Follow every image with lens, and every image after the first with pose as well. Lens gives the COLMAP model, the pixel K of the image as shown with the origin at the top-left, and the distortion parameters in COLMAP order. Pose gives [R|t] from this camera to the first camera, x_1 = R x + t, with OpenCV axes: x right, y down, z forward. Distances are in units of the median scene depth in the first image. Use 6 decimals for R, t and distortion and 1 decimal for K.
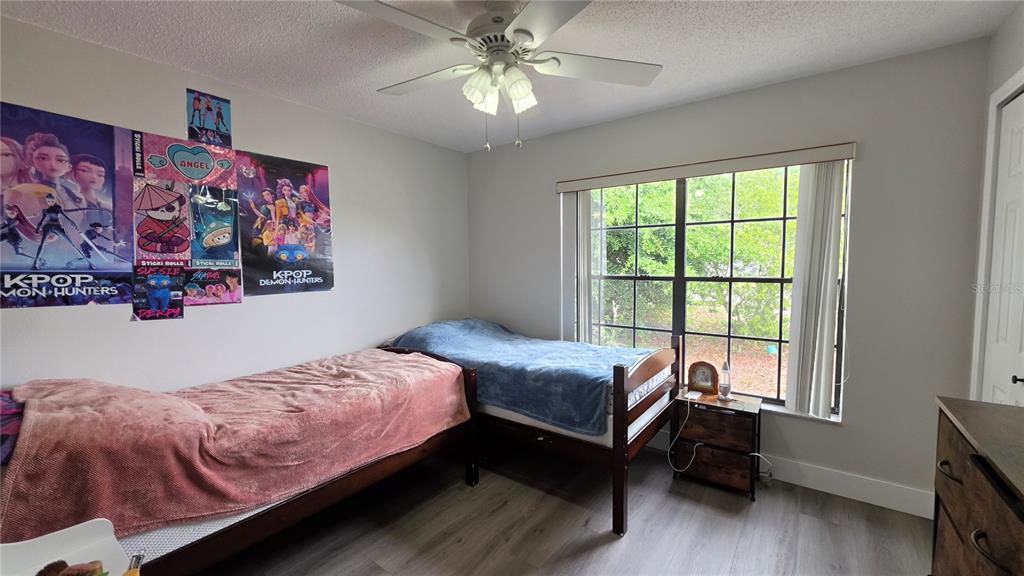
lens RADIAL K [[411.4, 0, 514.5], [0, 411.4, 285.4], [0, 0, 1]] dist [-0.000737, -0.000063]
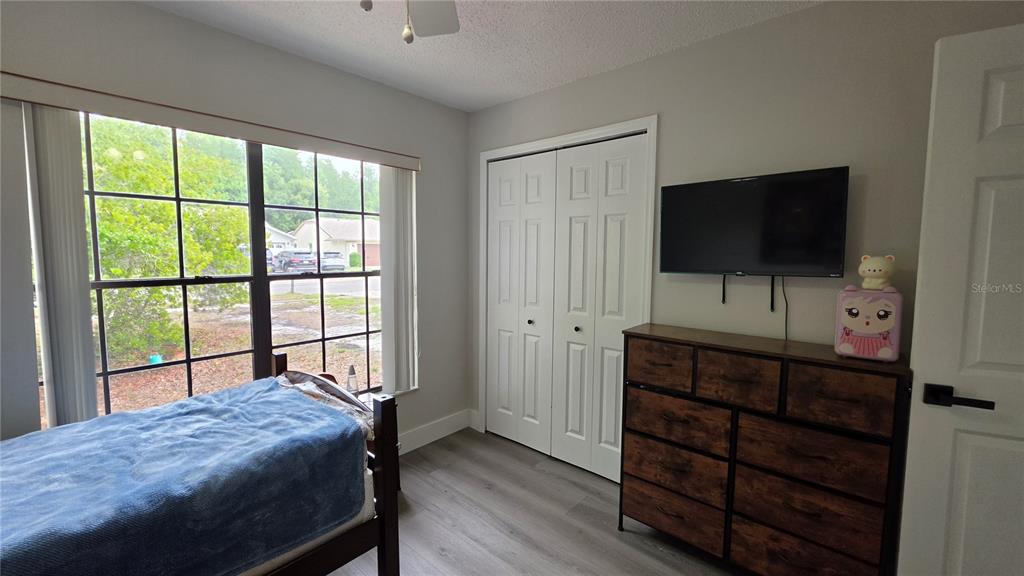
lens RADIAL K [[411.4, 0, 514.5], [0, 411.4, 287.7], [0, 0, 1]] dist [-0.000737, -0.000063]
pose [[0.068717, -0.066680, 0.995405, -0.351374], [0.063430, 0.996037, 0.062343, -0.019221], [-0.995618, 0.058854, 0.072675, 0.574054]]
